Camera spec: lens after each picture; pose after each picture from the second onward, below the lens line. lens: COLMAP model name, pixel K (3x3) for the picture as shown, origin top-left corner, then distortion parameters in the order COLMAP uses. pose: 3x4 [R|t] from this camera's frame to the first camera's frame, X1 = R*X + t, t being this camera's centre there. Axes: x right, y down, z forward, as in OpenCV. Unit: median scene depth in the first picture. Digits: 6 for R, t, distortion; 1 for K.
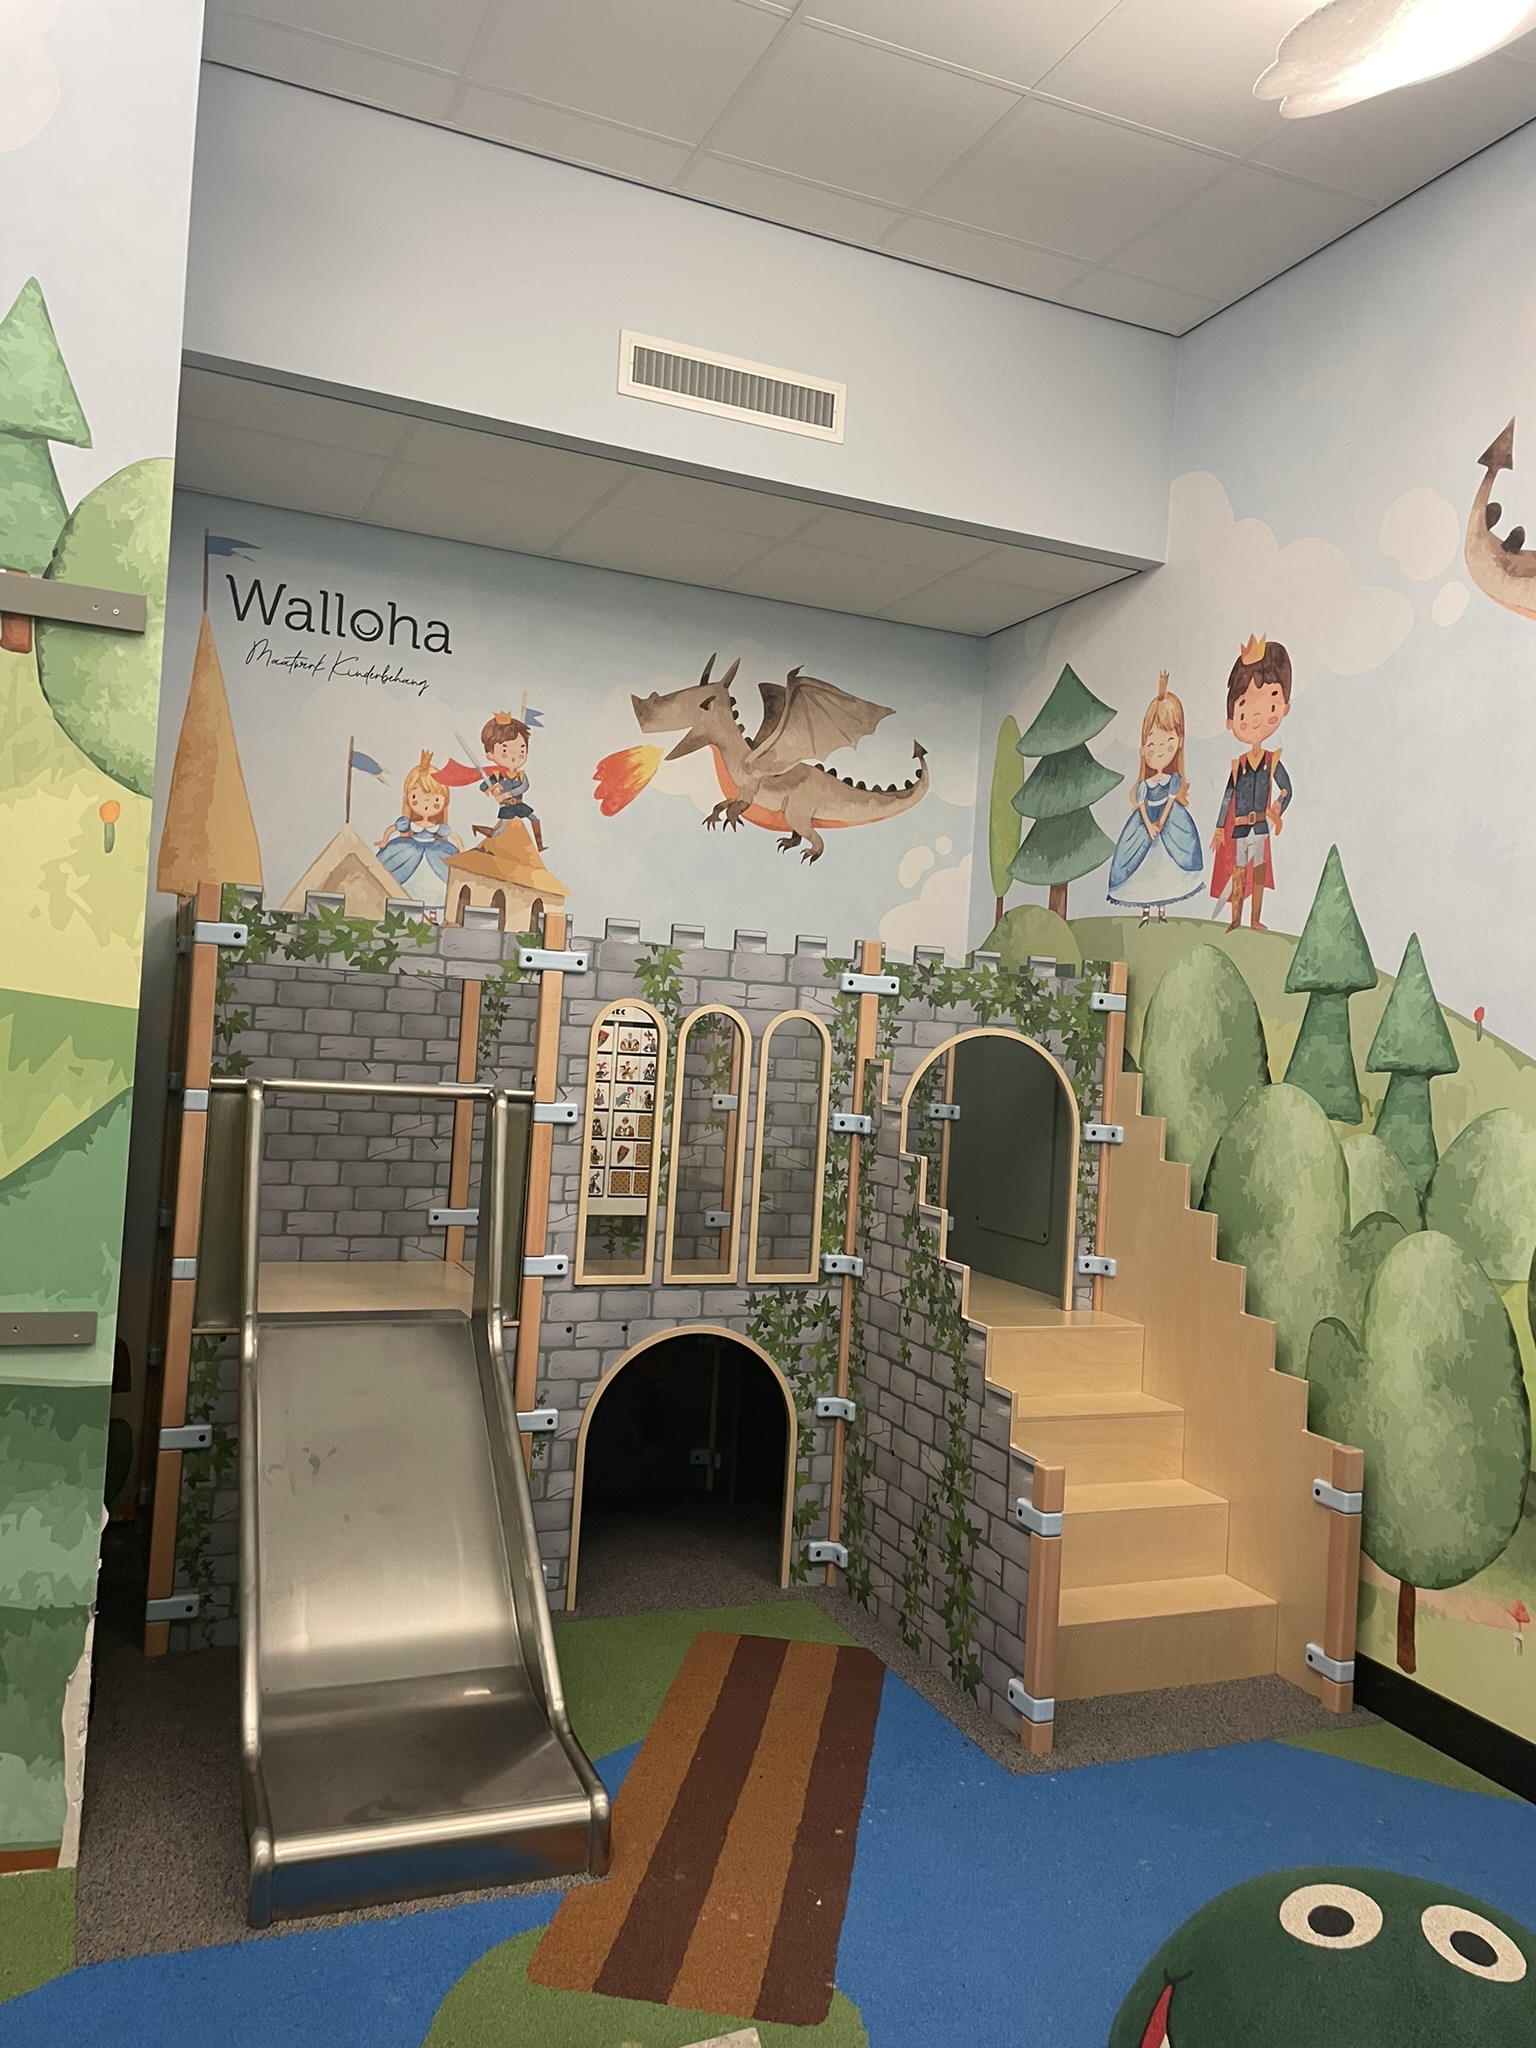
lens RADIAL K [[1551.3, 0, 778.0], [0, 1551.3, 1001.9], [0, 0, 1]] dist [0.091905, -0.112360]
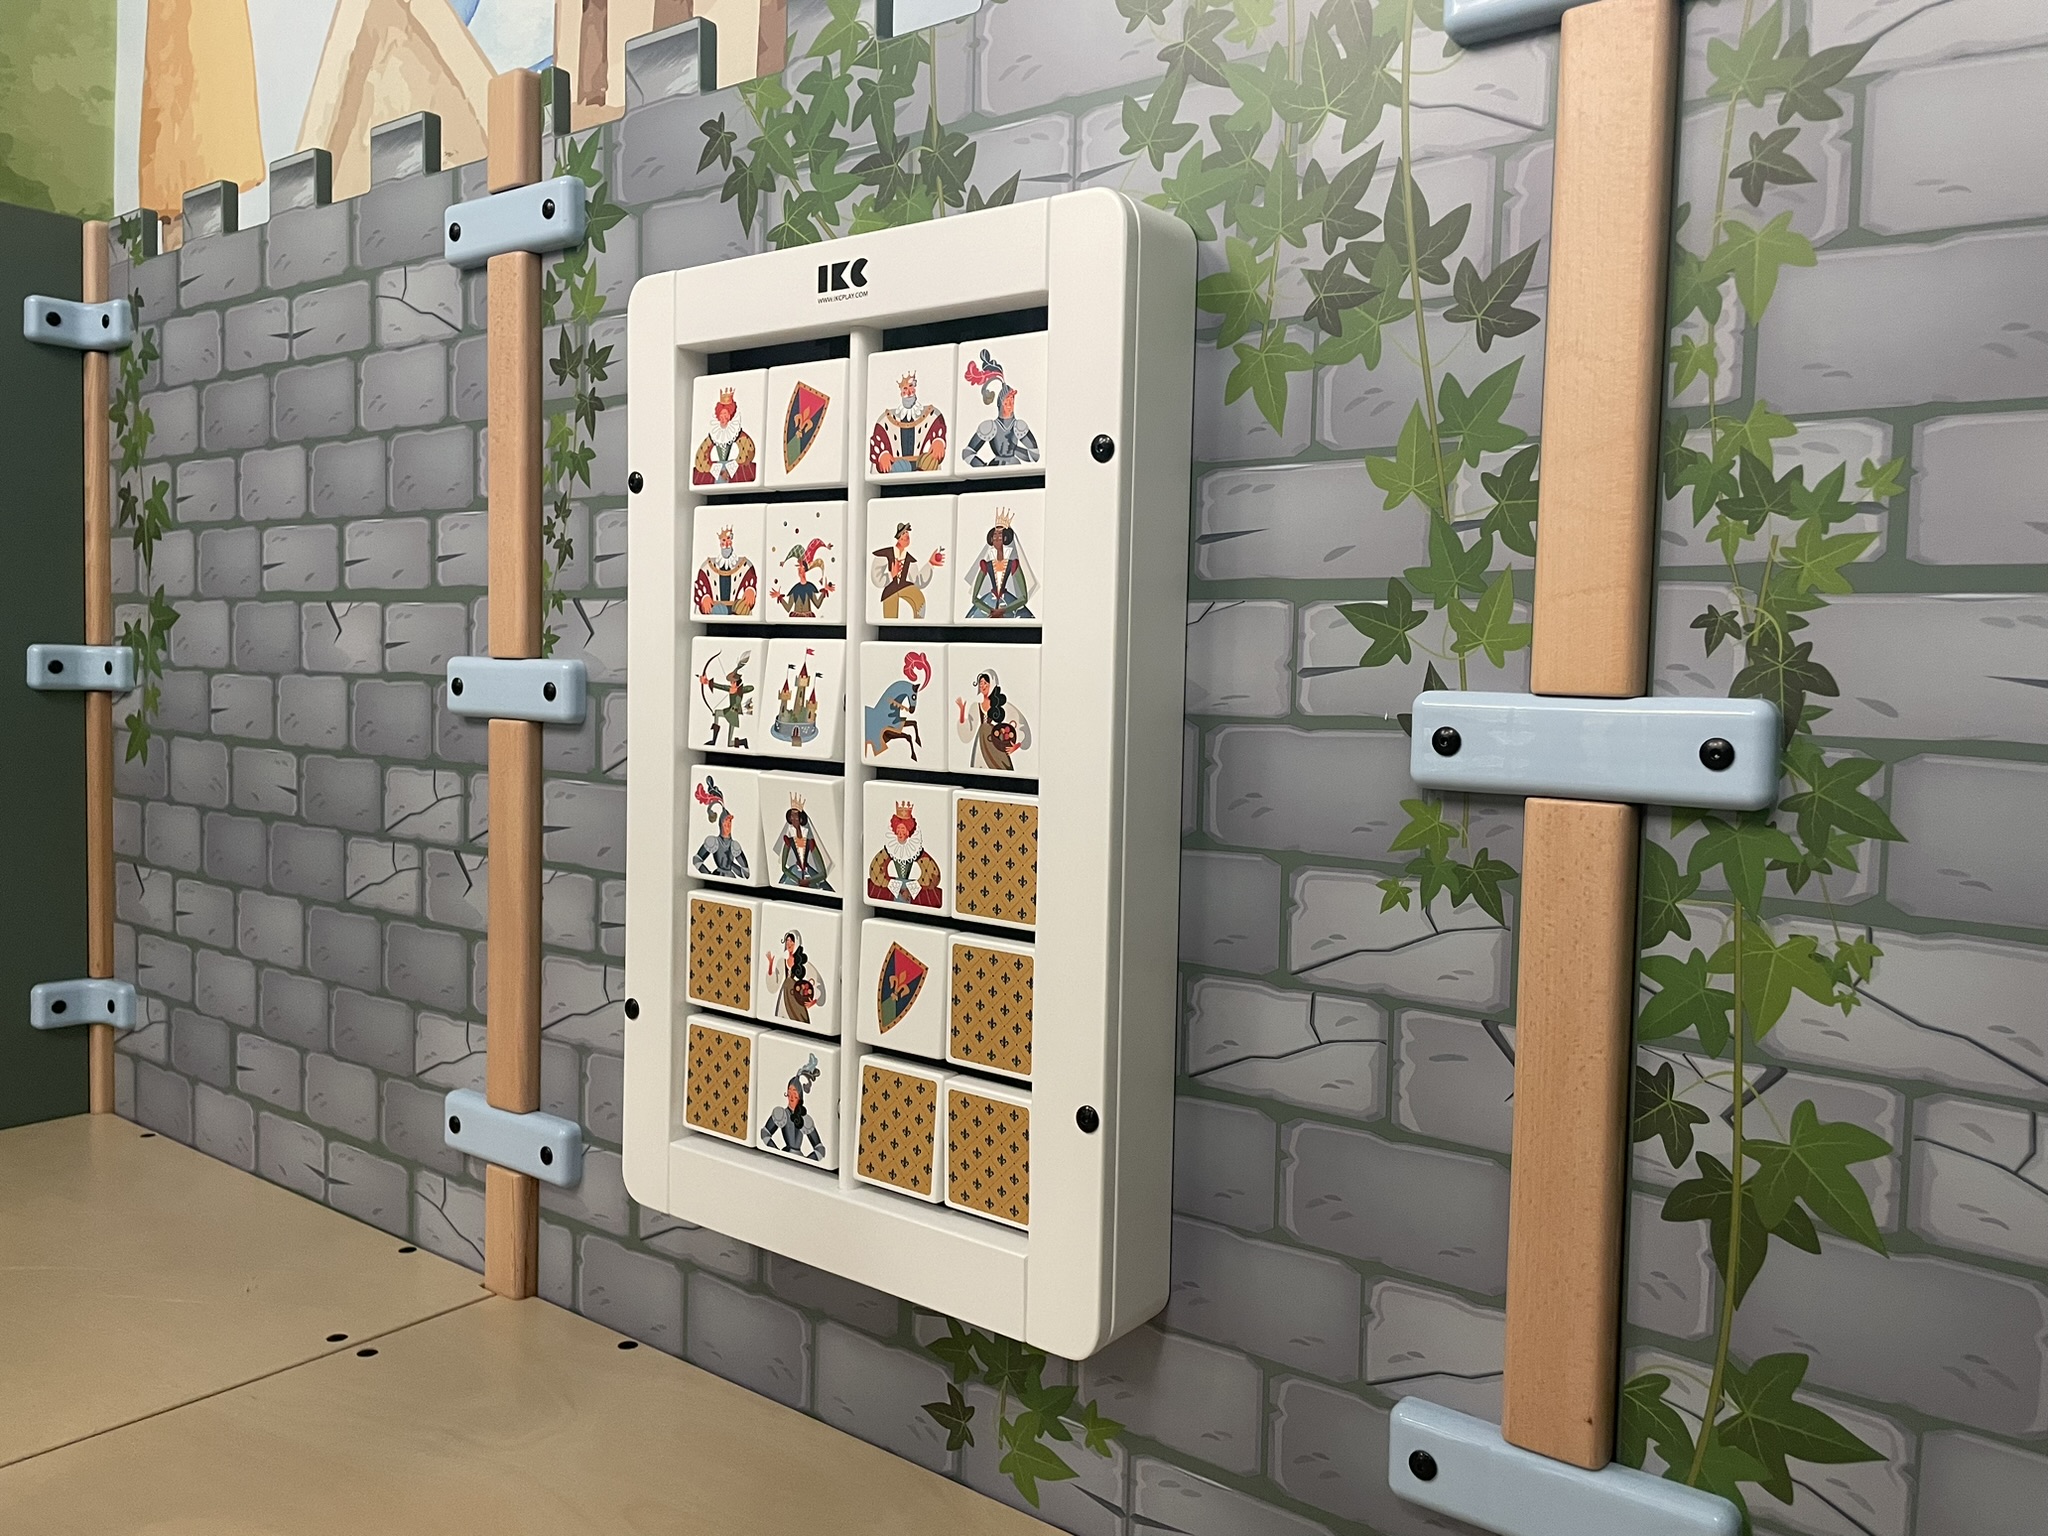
lens RADIAL K [[1551.3, 0, 1033.6], [0, 1551.3, 752.1], [0, 0, 1]] dist [0.091905, -0.112360]
pose [[0.489931, 0.003323, -0.871755, 0.097525], [0.022930, 0.999598, 0.016698, 0.074570], [0.871460, -0.028170, 0.489658, 1.063607]]
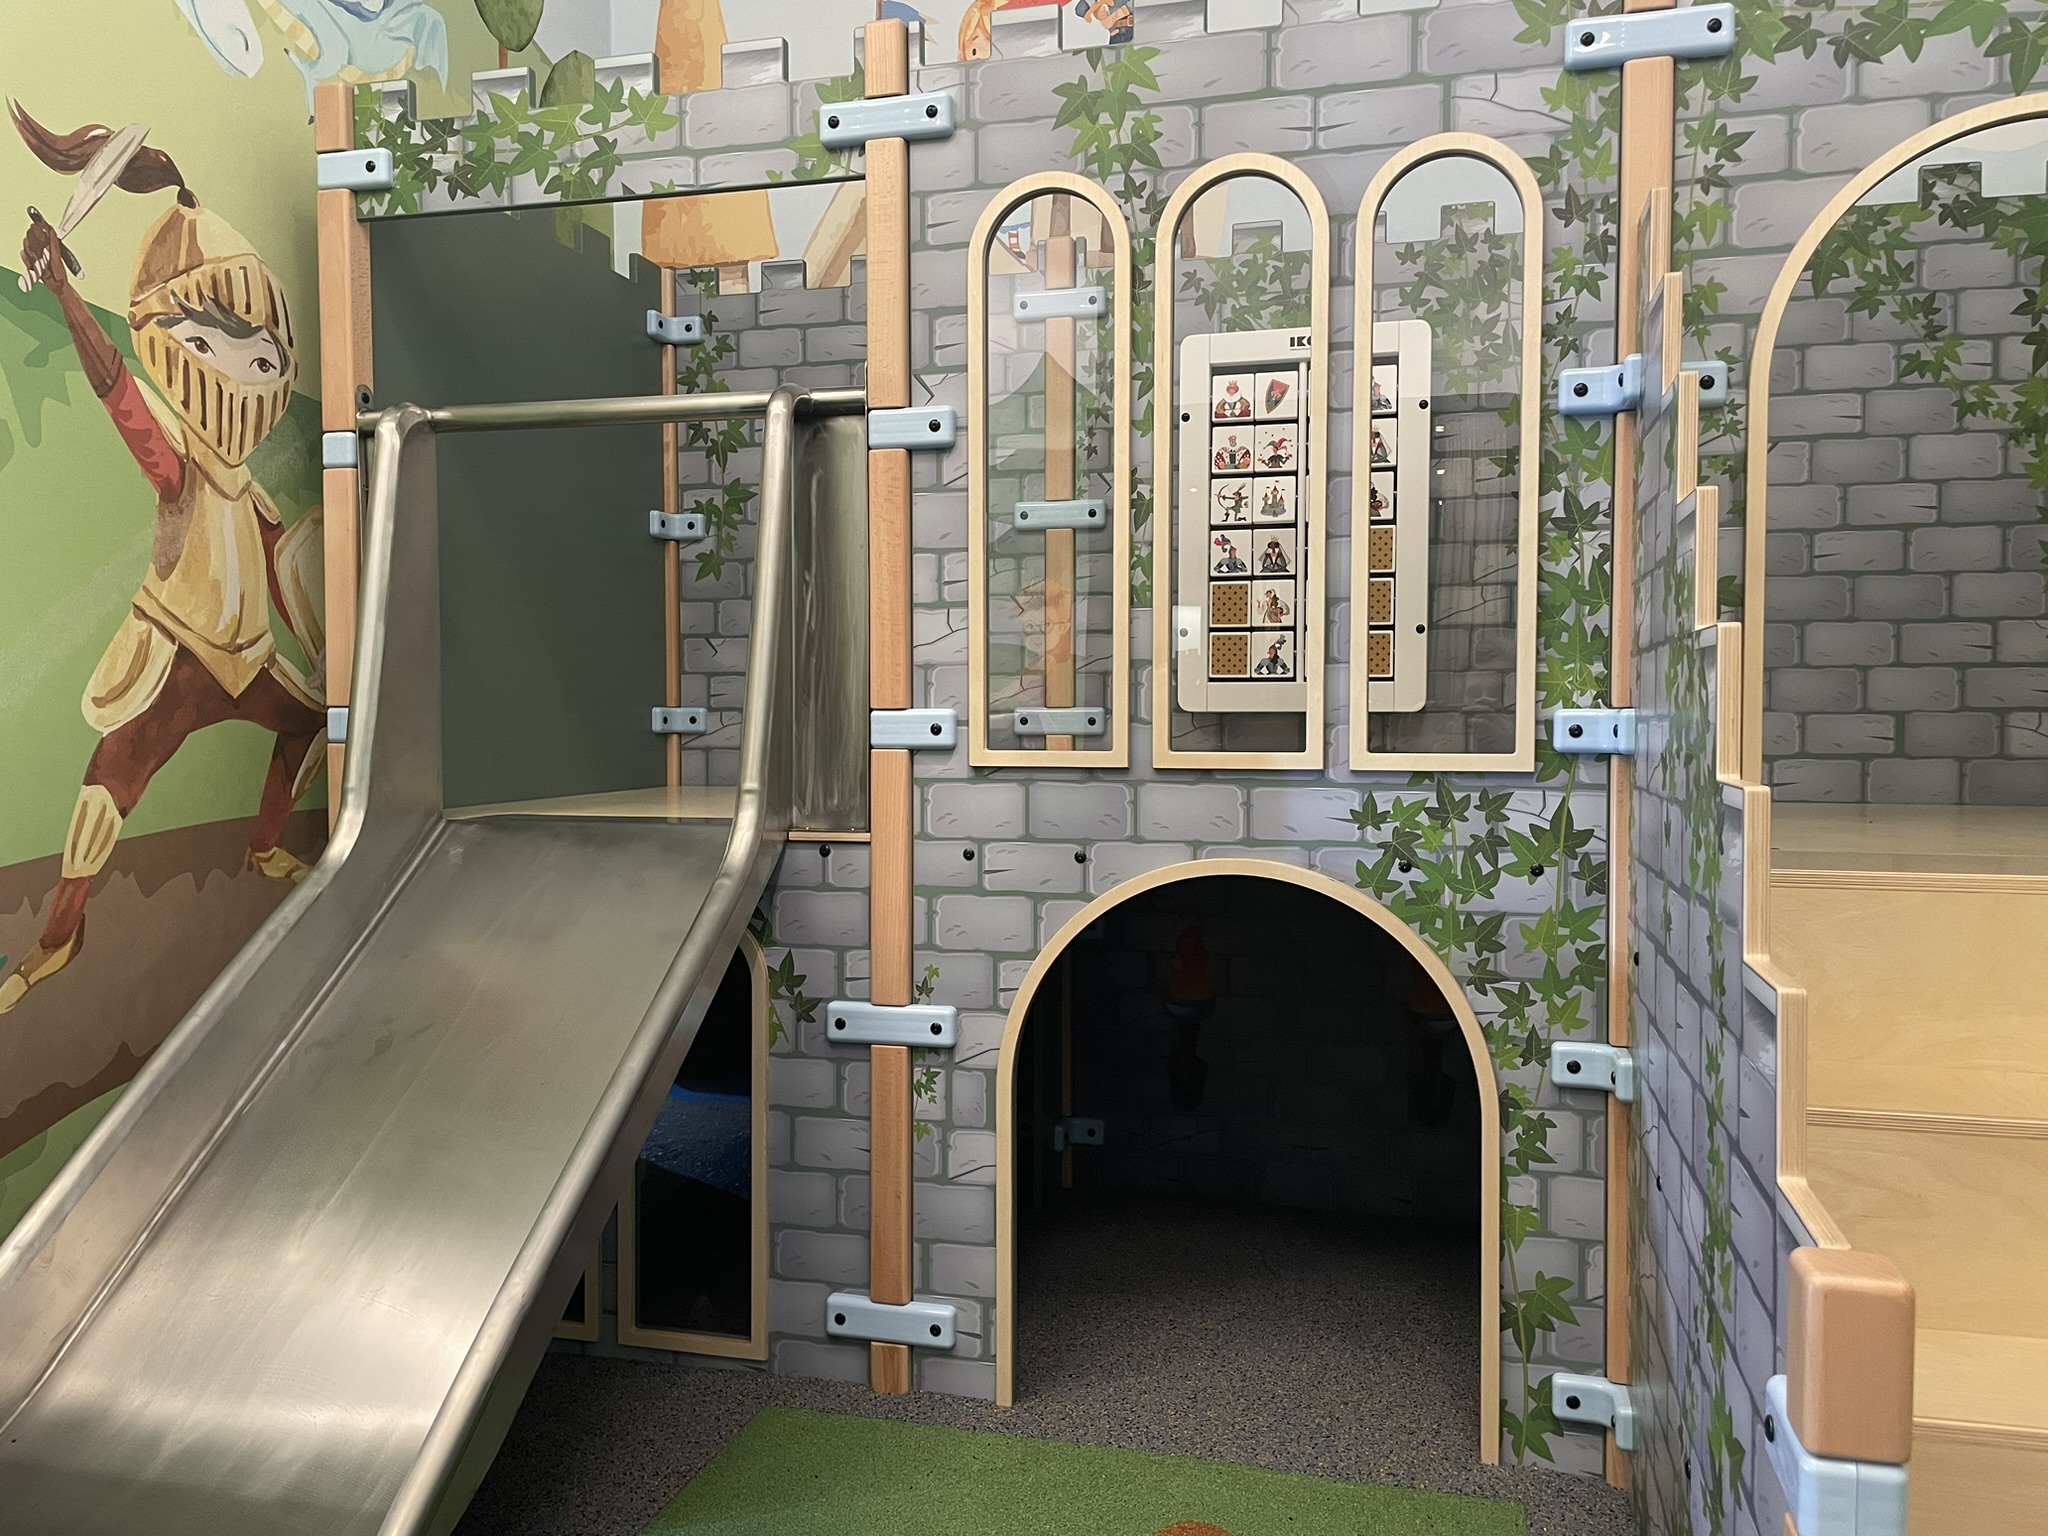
lens RADIAL K [[1551.3, 0, 1014.9], [0, 1551.3, 759.2], [0, 0, 1]] dist [0.091905, -0.112360]
pose [[0.782154, -0.038255, -0.621910, 0.180023], [0.060200, 0.998084, 0.014317, 0.161113], [0.620171, -0.048637, 0.782958, 0.574107]]
